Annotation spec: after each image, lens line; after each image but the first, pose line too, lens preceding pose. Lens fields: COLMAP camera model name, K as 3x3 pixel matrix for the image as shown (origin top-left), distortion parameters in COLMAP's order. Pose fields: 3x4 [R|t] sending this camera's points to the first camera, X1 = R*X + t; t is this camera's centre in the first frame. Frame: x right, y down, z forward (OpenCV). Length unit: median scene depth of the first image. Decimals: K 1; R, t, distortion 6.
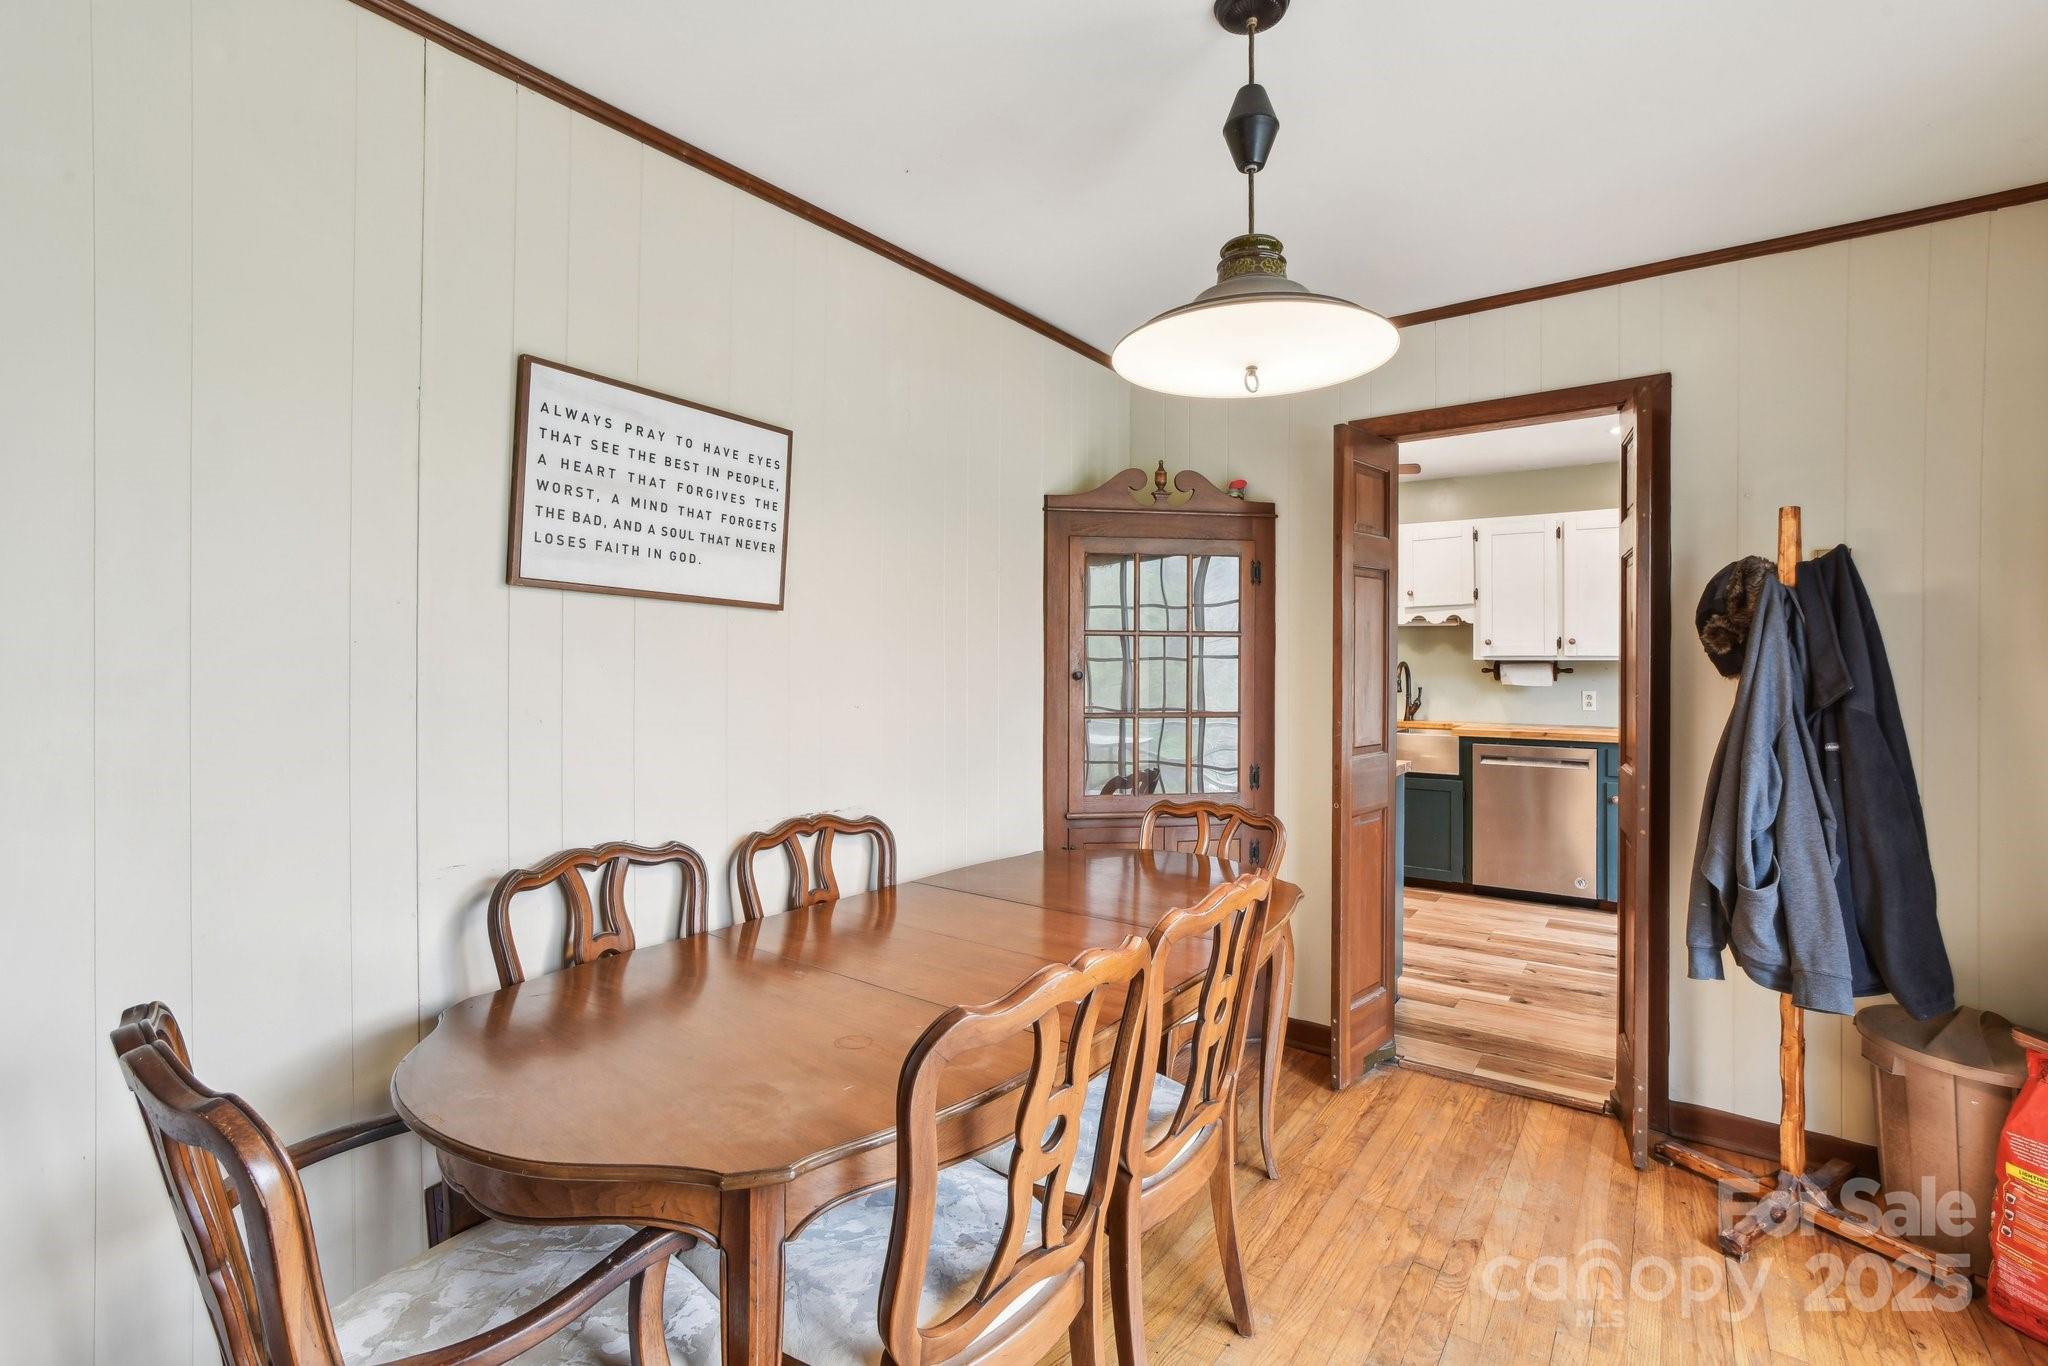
lens RADIAL K [[919.5, 0, 1037.8], [0, 919.5, 685.5], [0, 0, 1]] dist [-0.072684, 0.027425]
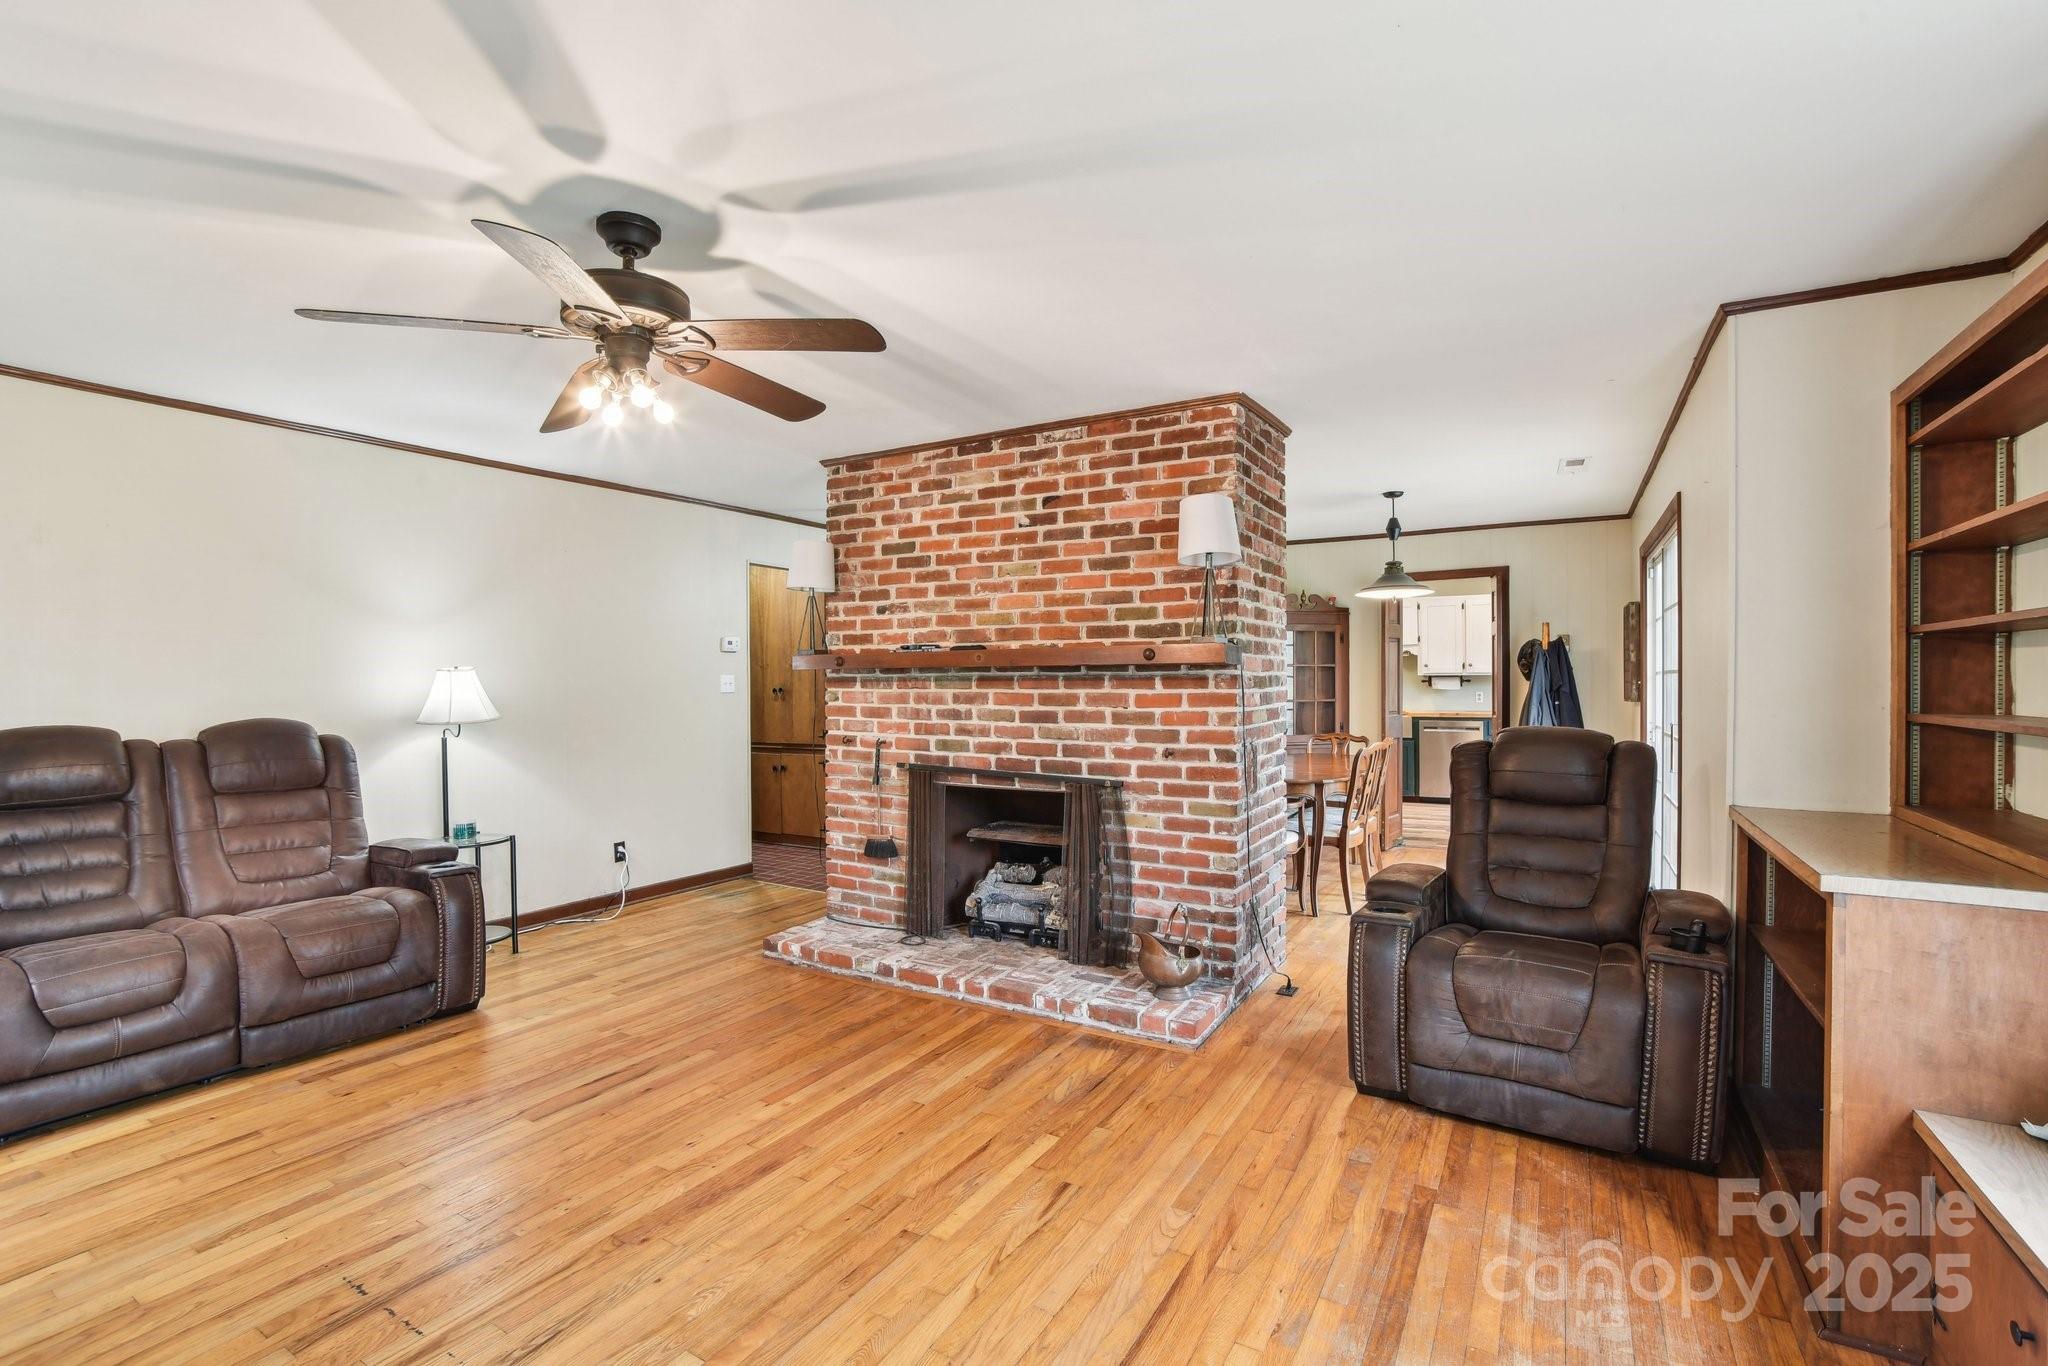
lens RADIAL K [[919.5, 0, 1037.8], [0, 919.5, 685.5], [0, 0, 1]] dist [-0.072684, 0.027425]
pose [[0.994726, -0.006820, 0.102341, -0.485043], [0.008747, 0.999793, -0.018388, 0.020003], [-0.102194, 0.019186, 0.994579, -0.769312]]
